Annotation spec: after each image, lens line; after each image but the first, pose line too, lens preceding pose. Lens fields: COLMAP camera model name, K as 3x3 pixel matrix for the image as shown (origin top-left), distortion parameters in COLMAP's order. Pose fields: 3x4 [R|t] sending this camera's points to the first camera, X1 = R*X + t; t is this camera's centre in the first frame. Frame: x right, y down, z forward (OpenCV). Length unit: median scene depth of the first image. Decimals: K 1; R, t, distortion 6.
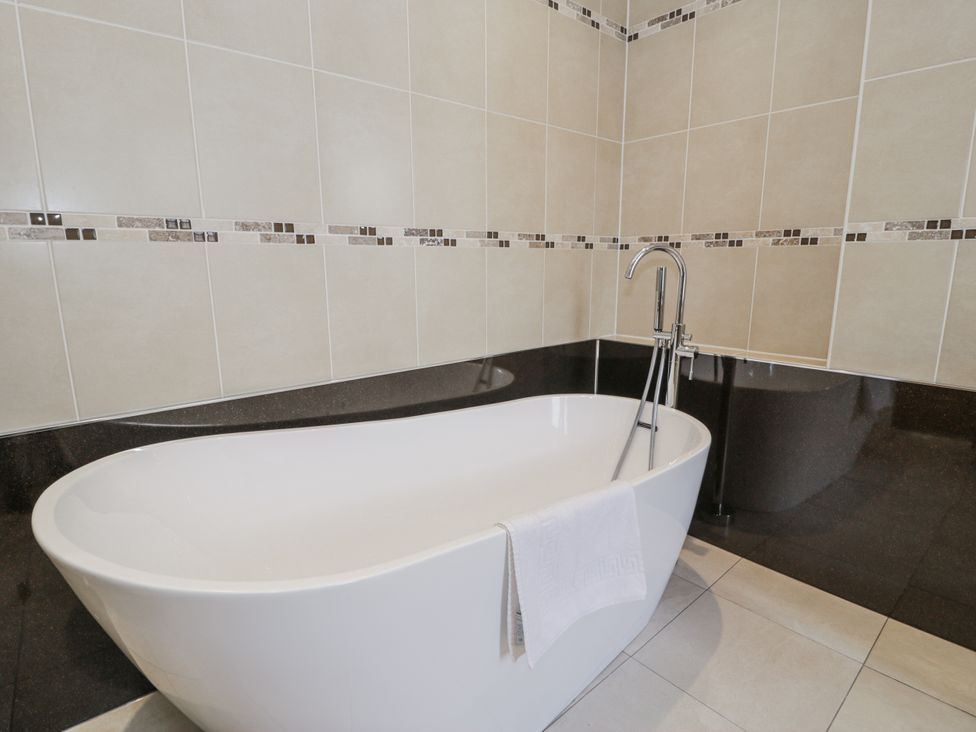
lens RADIAL K [[506.7, 0, 488.1], [0, 506.7, 365.3], [0, 0, 1]] dist [-0.008241, -0.002006]
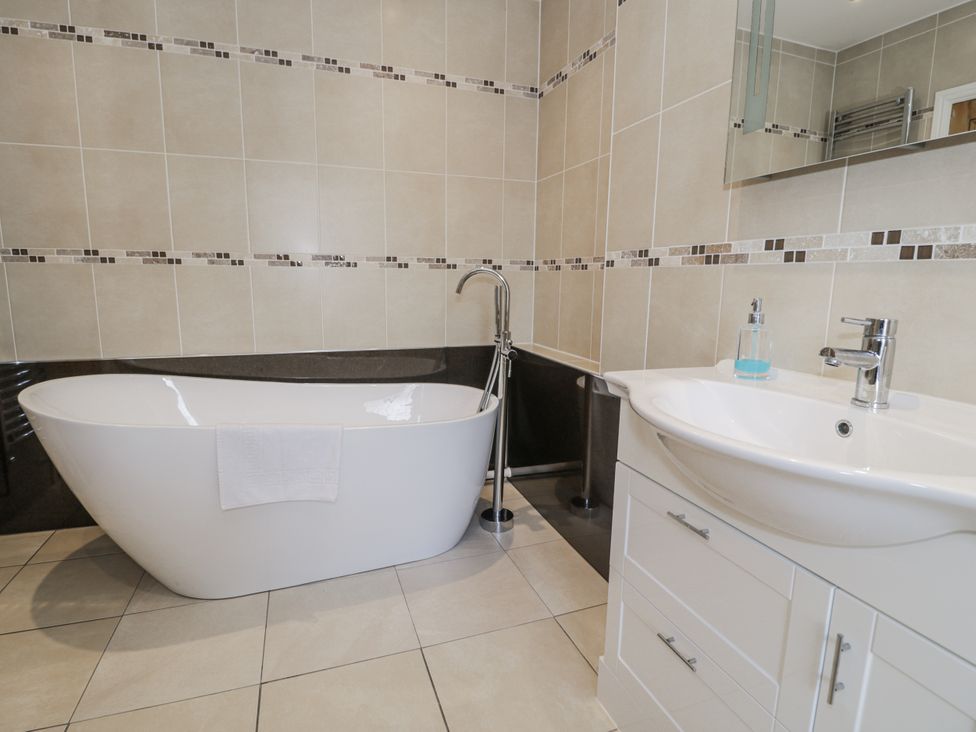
lens RADIAL K [[506.7, 0, 487.9], [0, 506.7, 367.4], [0, 0, 1]] dist [-0.008241, -0.002006]
pose [[0.932158, 0.081374, -0.352788, 0.822837], [-0.090845, 0.995811, -0.010342, 0.023154], [0.350469, 0.041690, 0.935646, -0.179273]]
